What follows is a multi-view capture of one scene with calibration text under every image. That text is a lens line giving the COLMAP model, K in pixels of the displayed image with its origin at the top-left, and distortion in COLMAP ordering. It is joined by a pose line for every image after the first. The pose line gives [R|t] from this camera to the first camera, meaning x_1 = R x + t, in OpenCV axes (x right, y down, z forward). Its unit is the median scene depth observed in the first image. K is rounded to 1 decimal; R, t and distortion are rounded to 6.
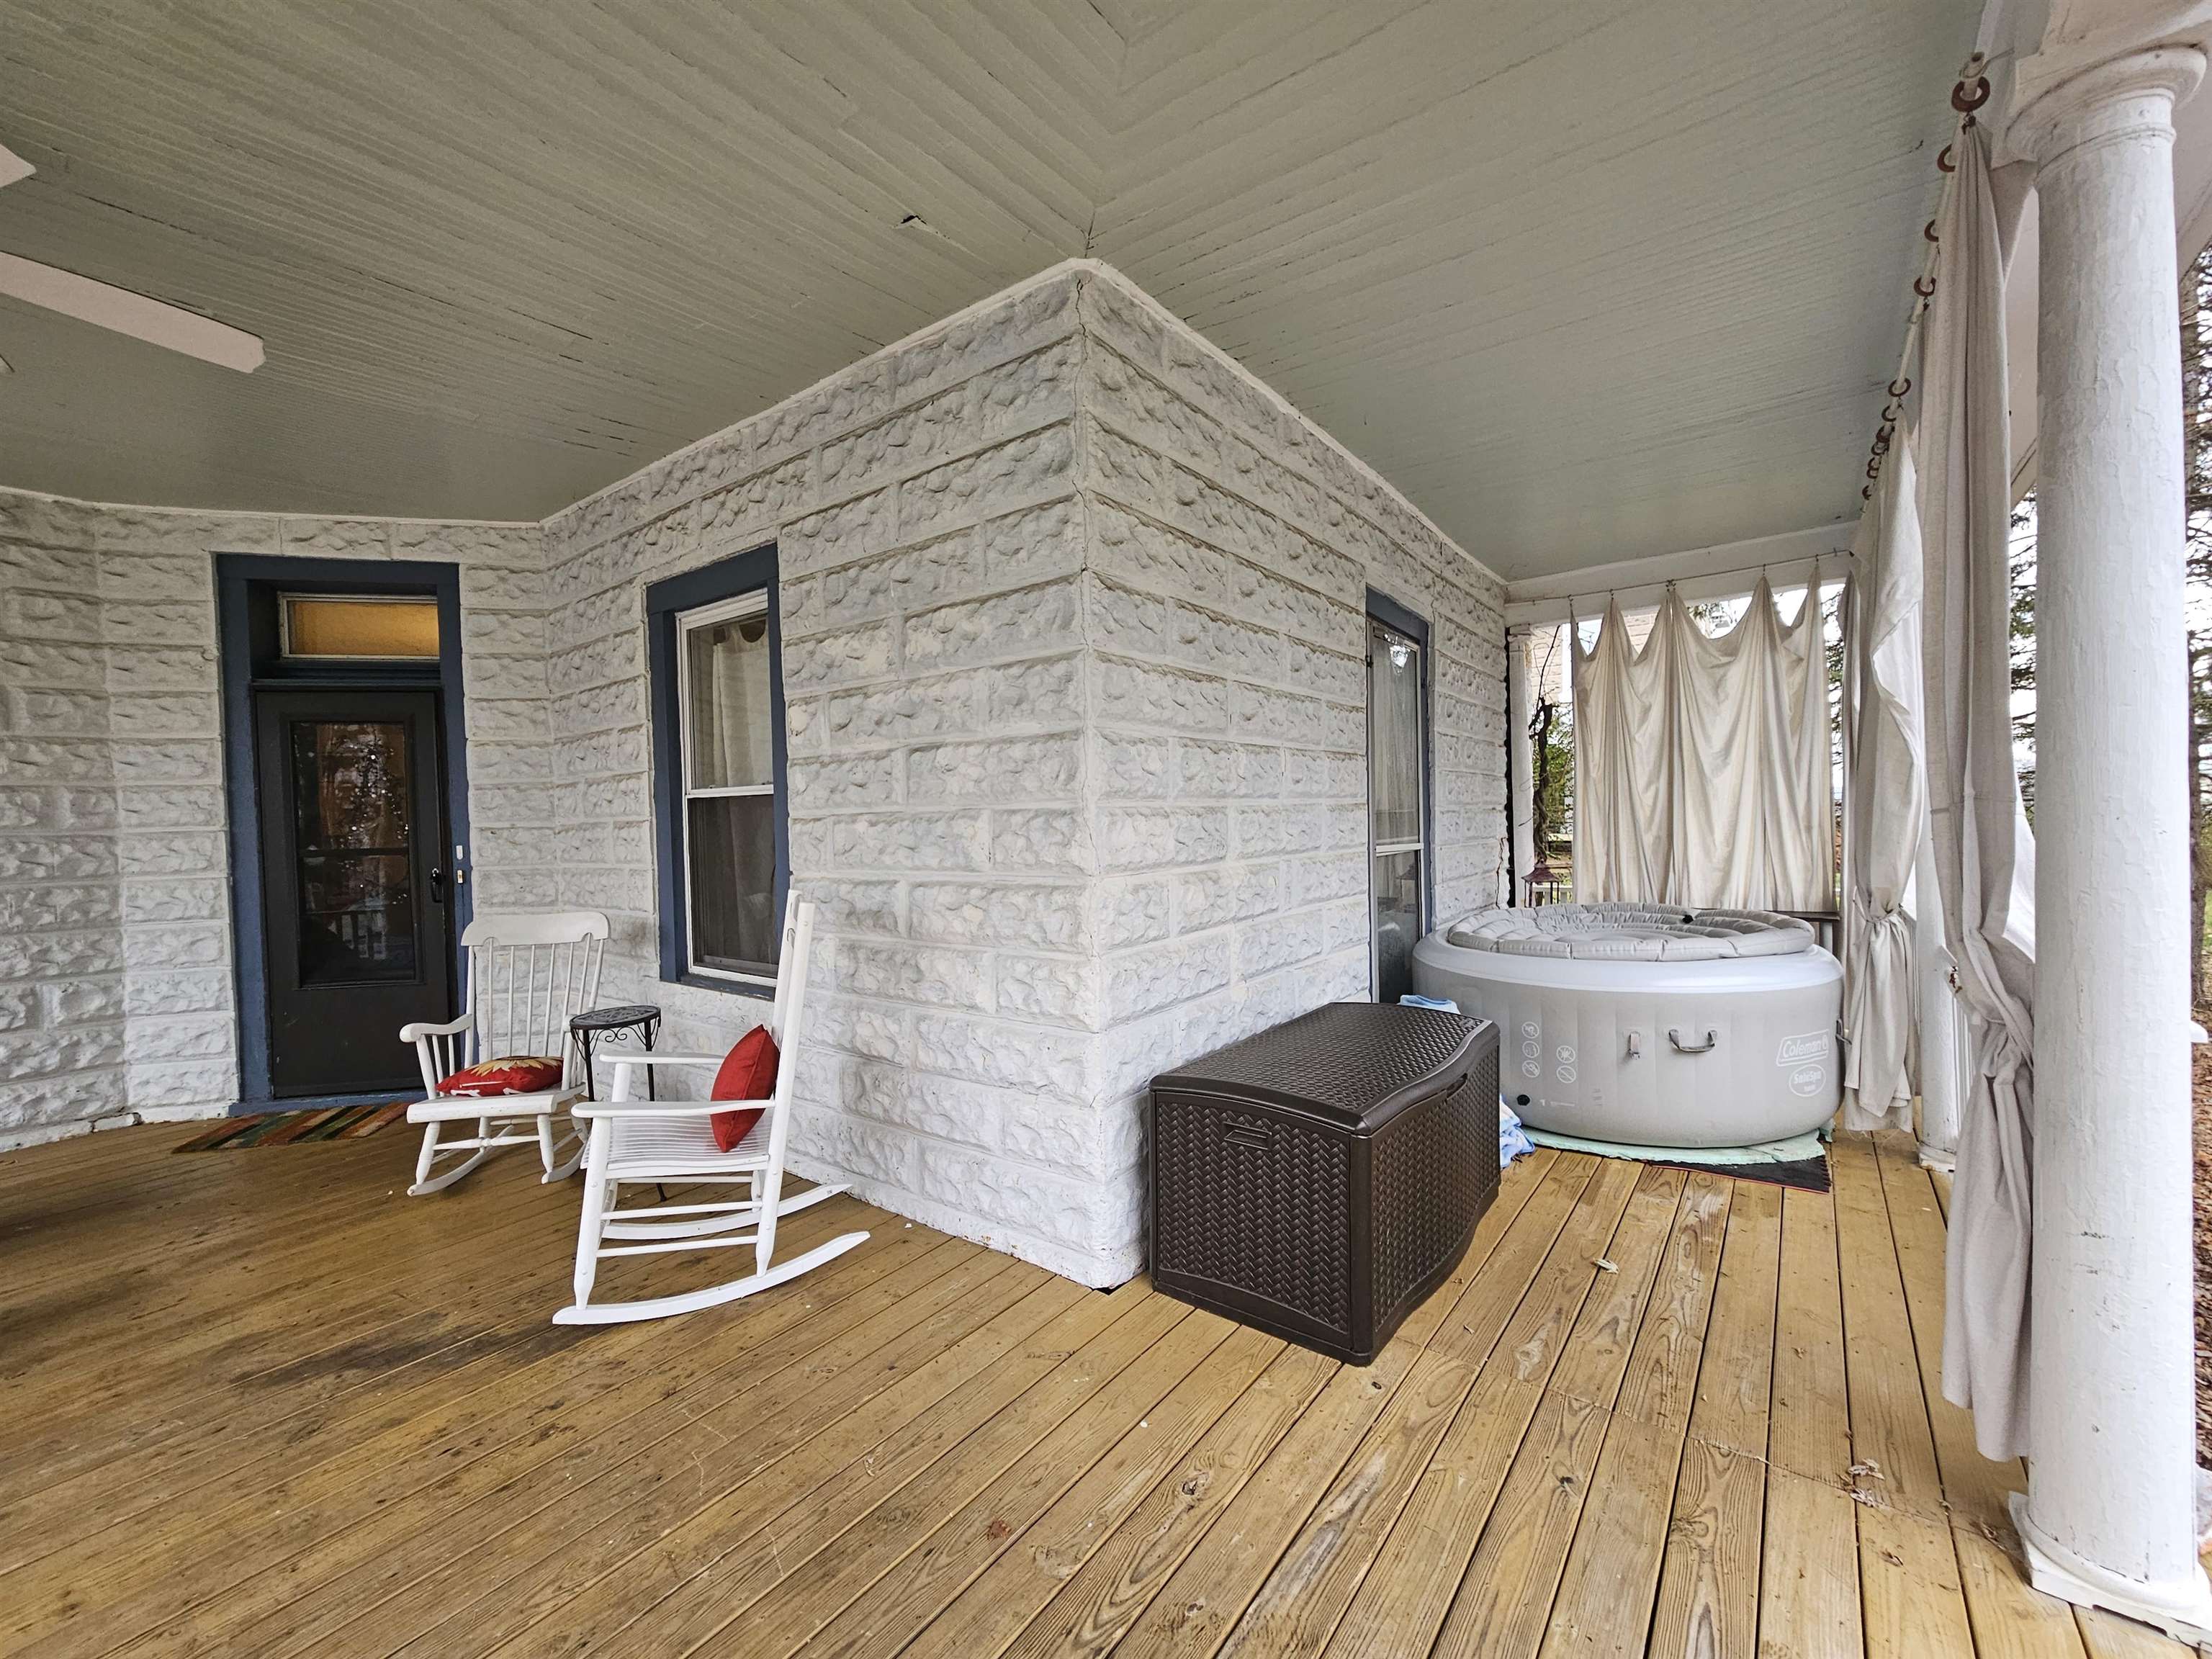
lens RADIAL K [[905.9, 0, 1095.8], [0, 905.9, 843.9], [0, 0, 1]] dist [0.007834, -0.003572]
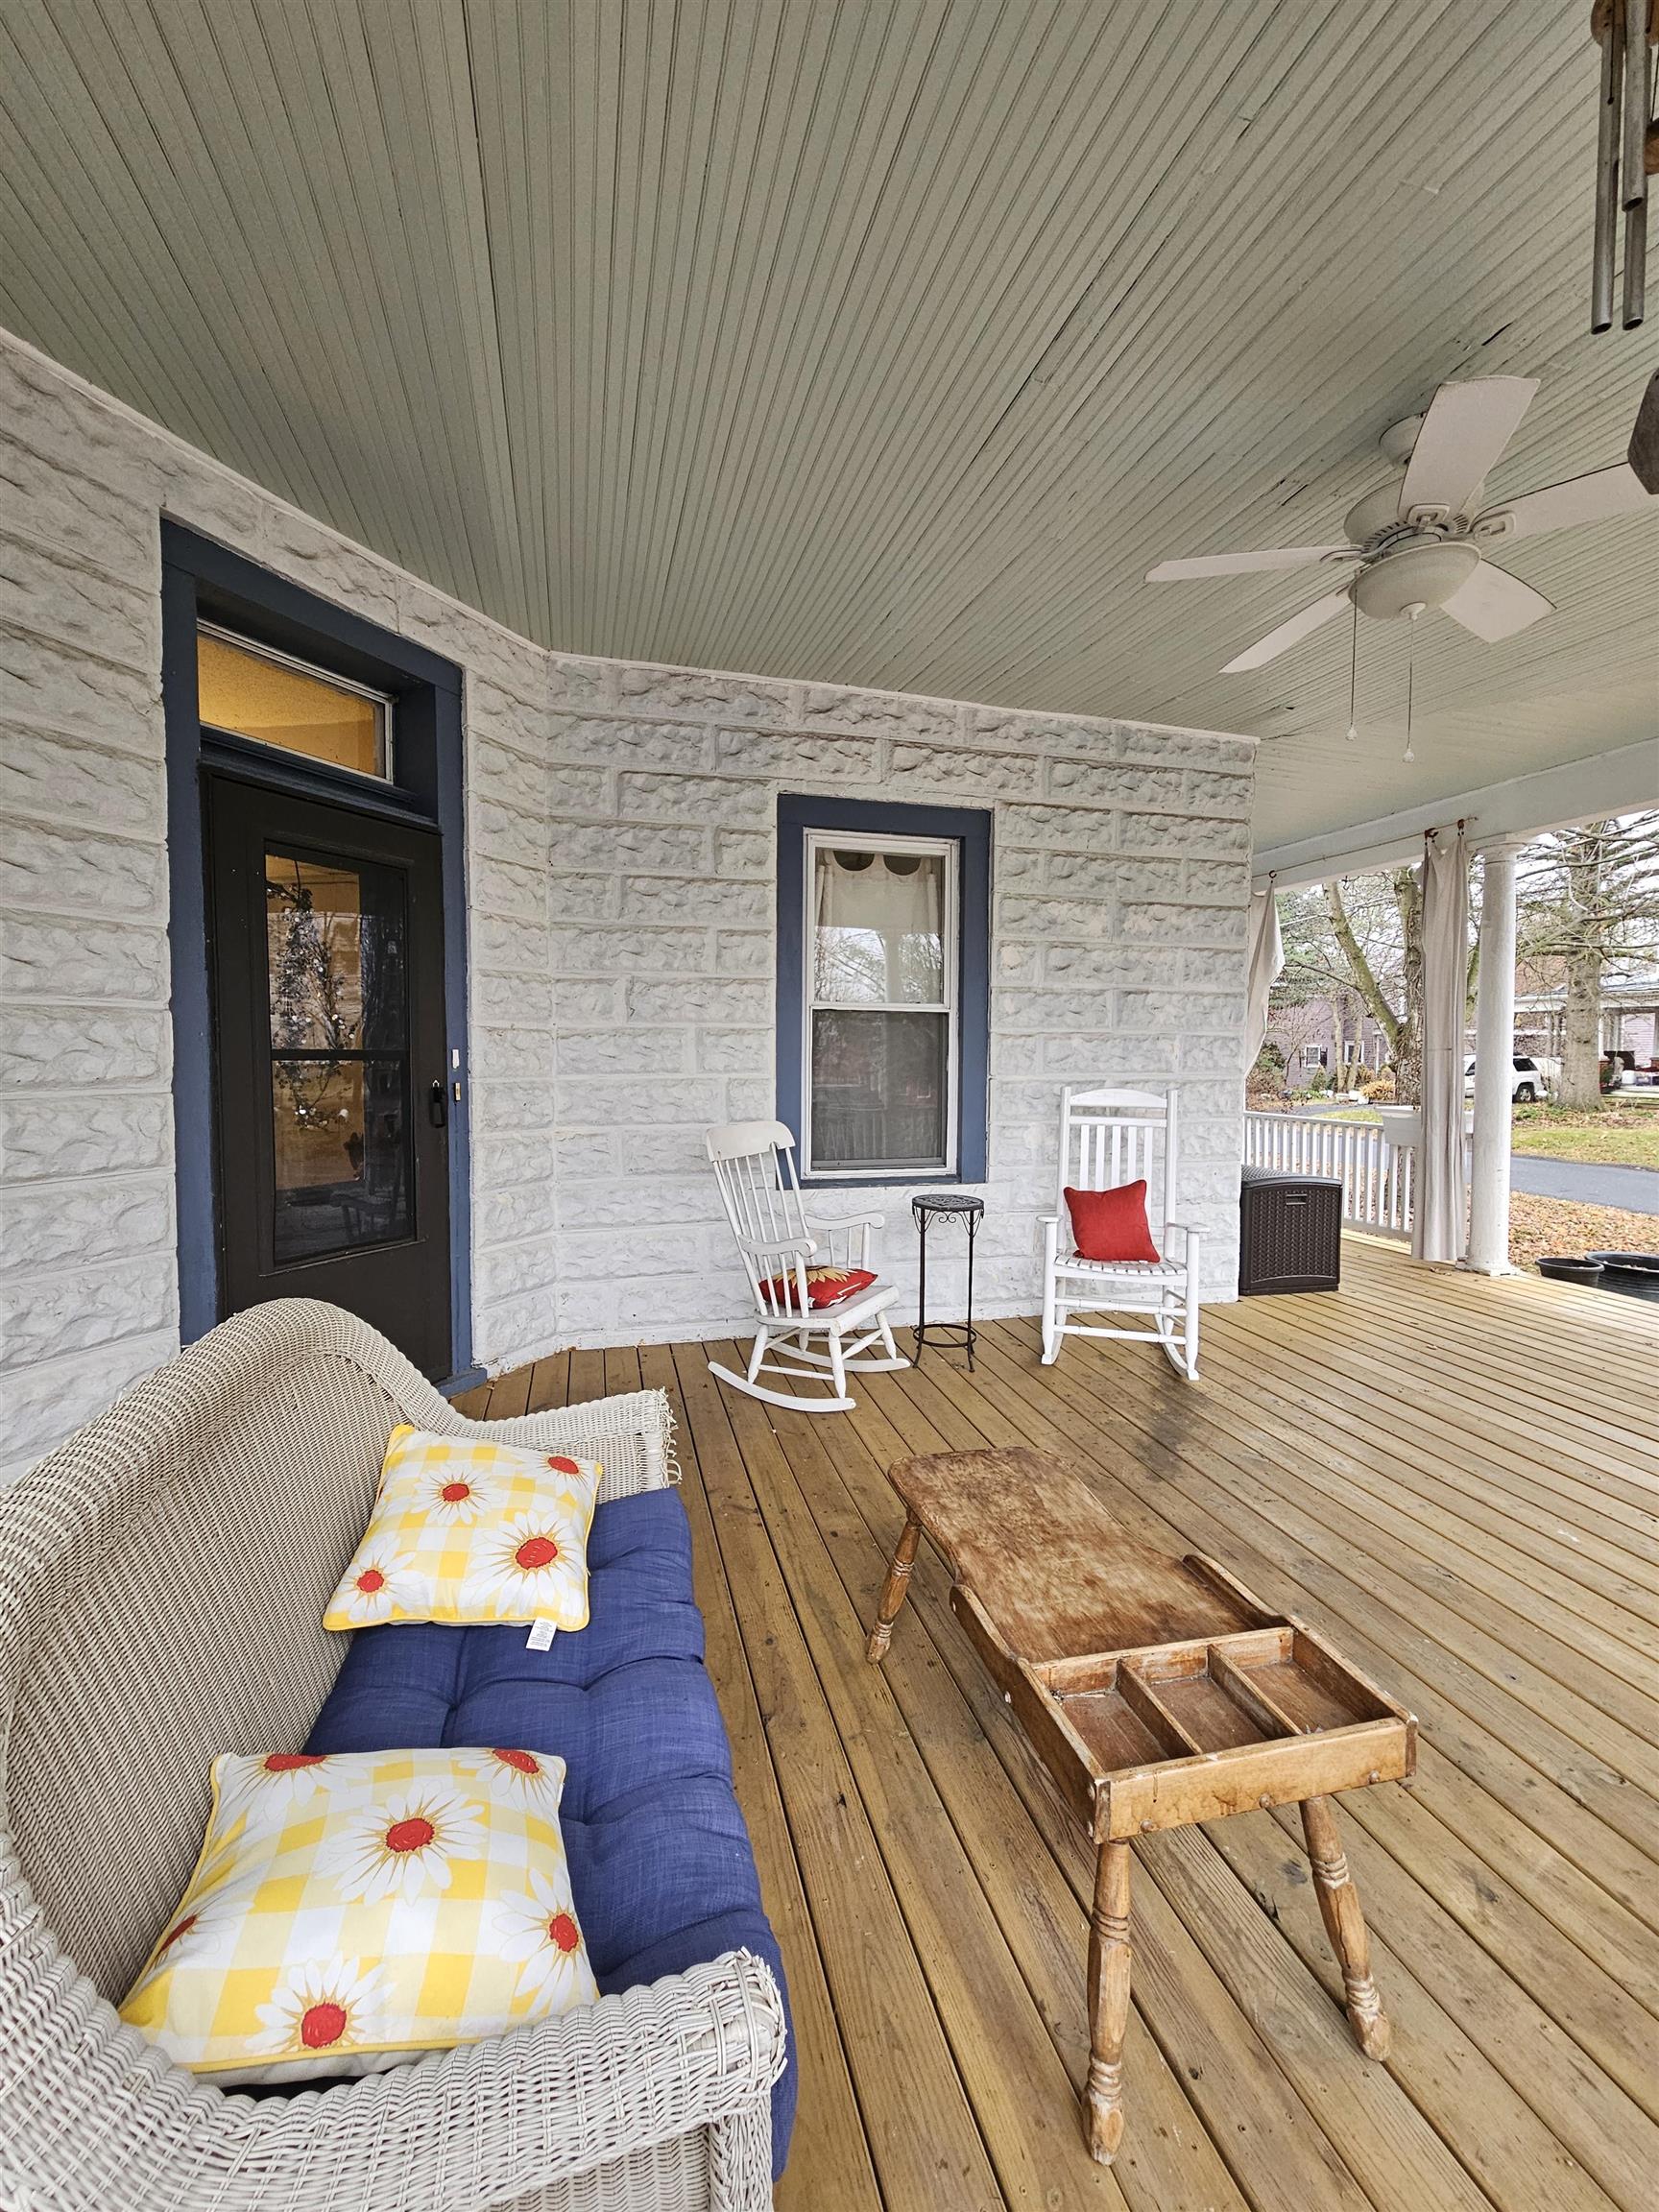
lens RADIAL K [[905.9, 0, 813.5], [0, 905.9, 1095.7], [0, 0, 1]] dist [0.007834, -0.003572]
pose [[0.608287, -0.010475, 0.793648, -1.500107], [0.003333, 0.999938, 0.010643, 0.043625], [-0.793710, -0.003828, 0.608284, 0.435220]]
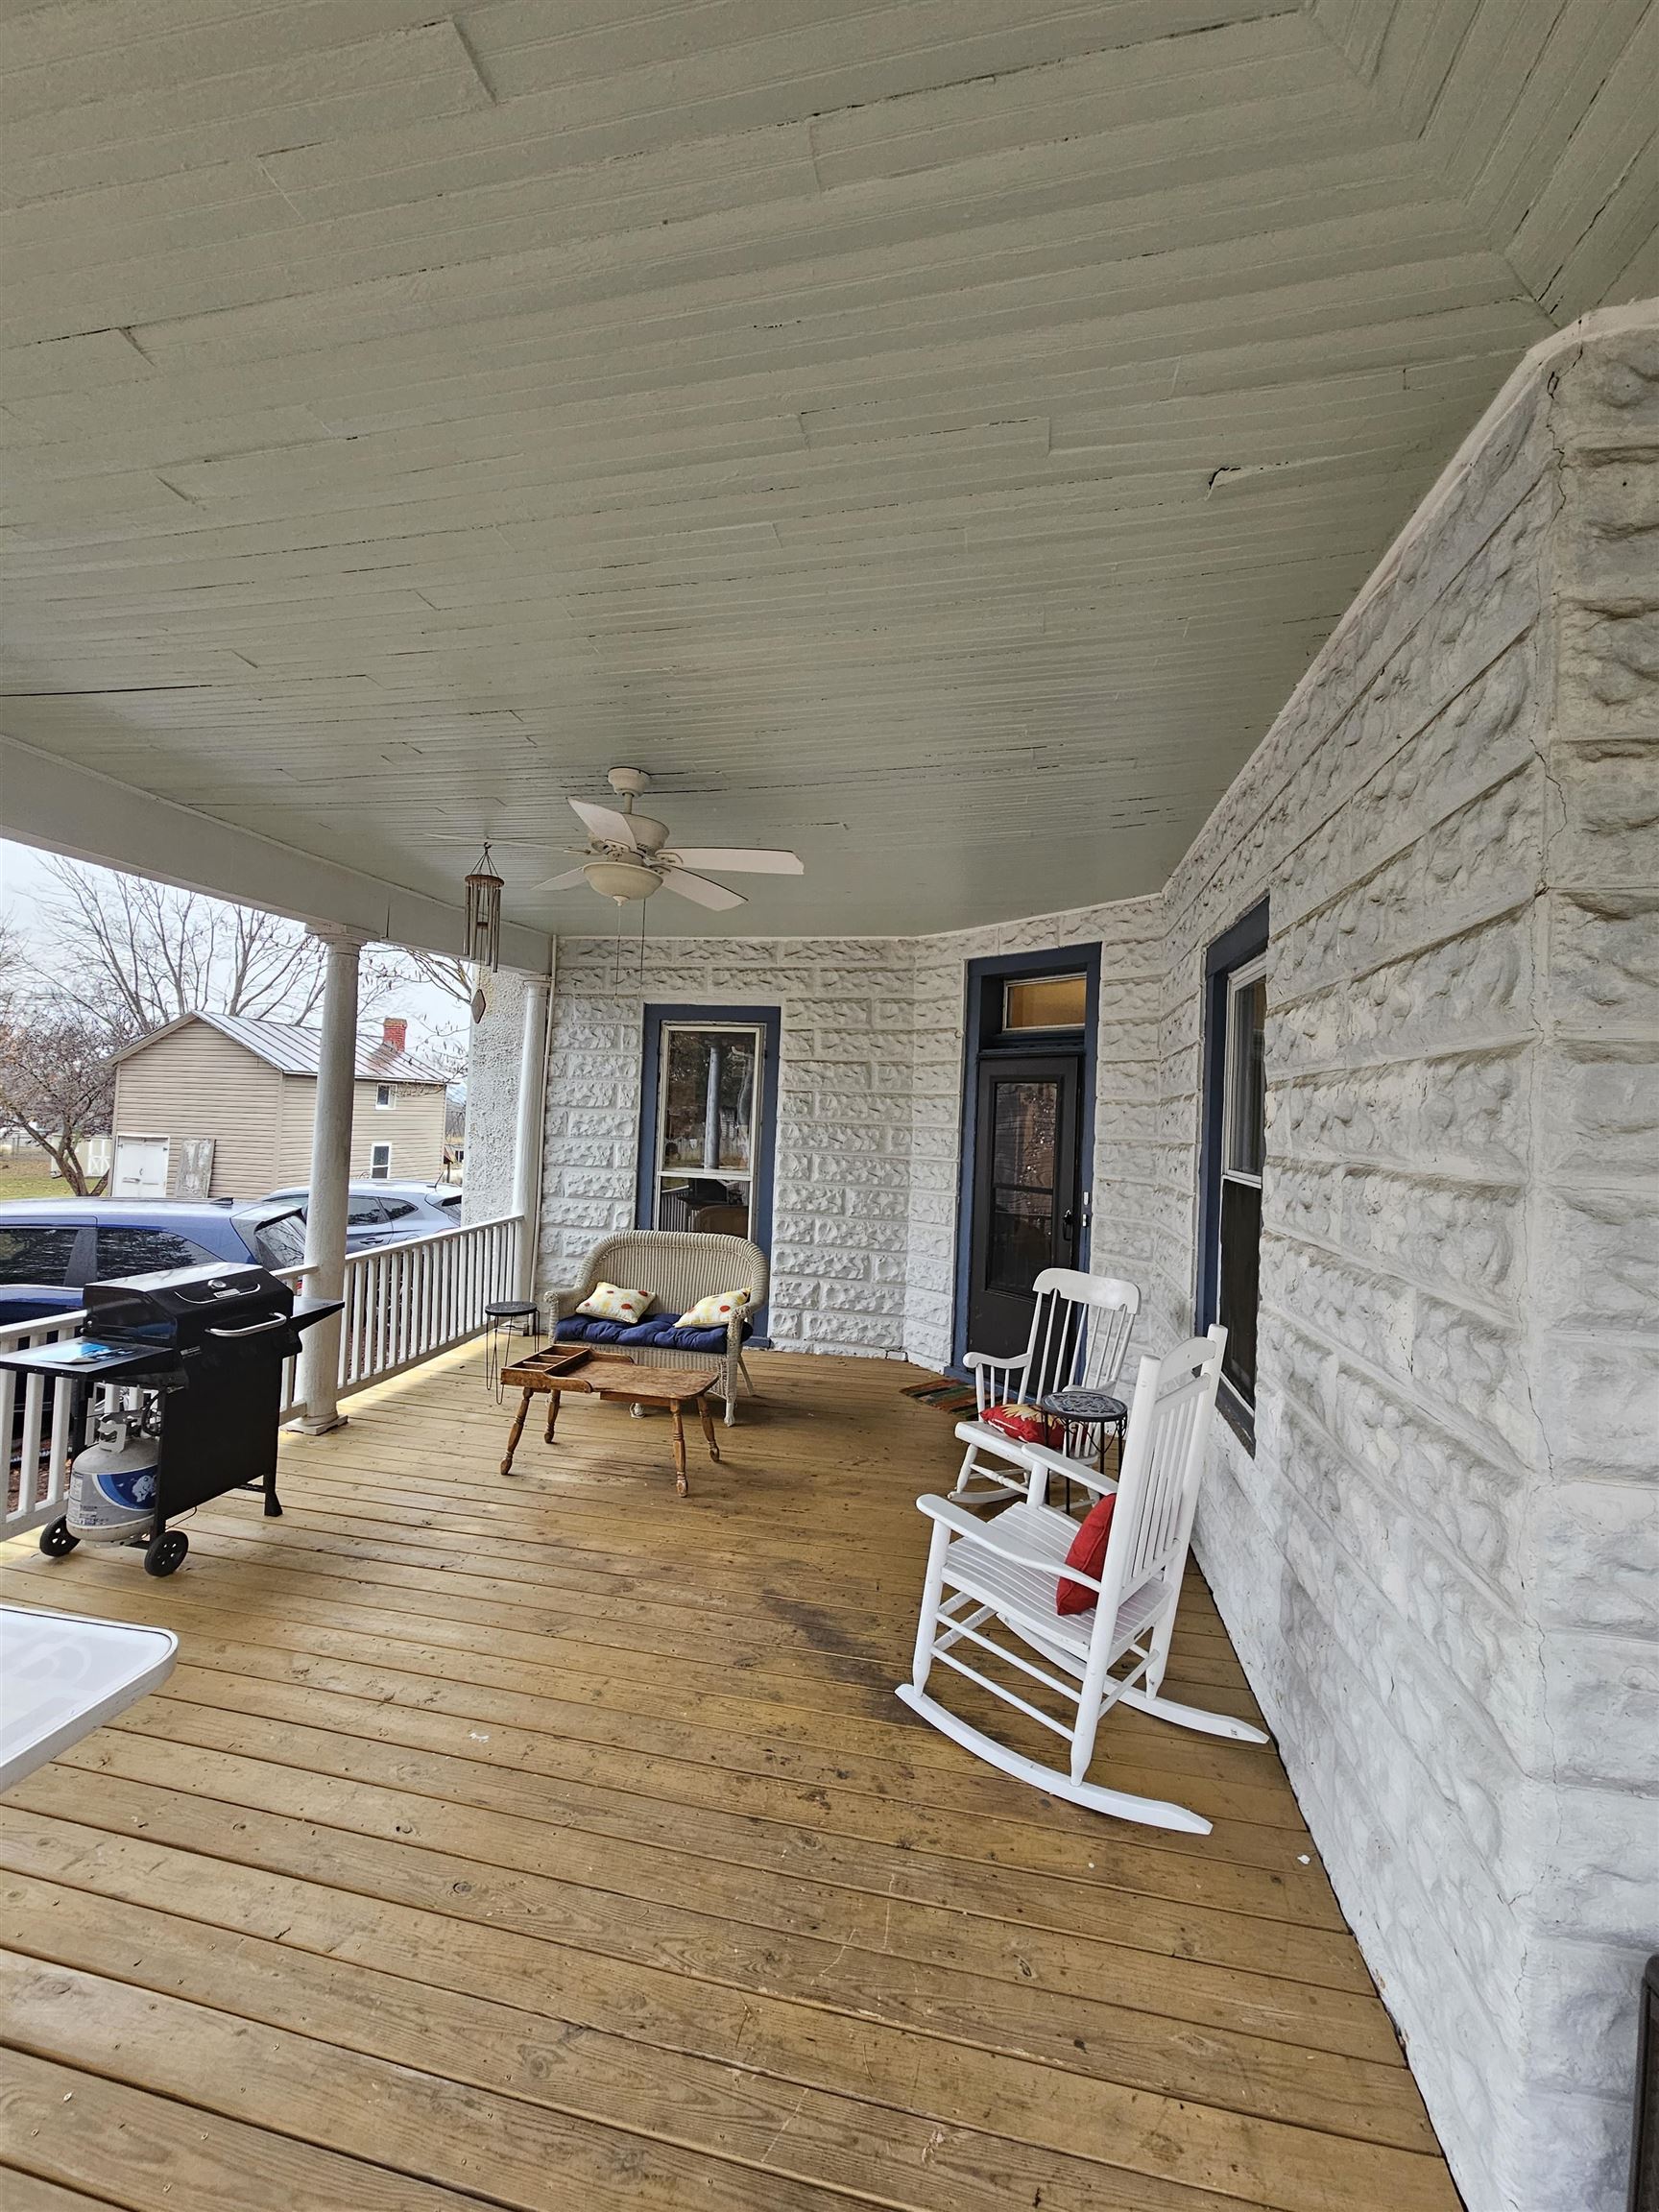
lens RADIAL K [[905.9, 0, 813.5], [0, 905.9, 1095.7], [0, 0, 1]] dist [0.007834, -0.003572]
pose [[0.424057, 0.023159, -0.905339, 0.220857], [-0.076206, 0.997040, -0.010190, -0.108059], [0.902423, 0.073314, 0.424567, 0.291798]]
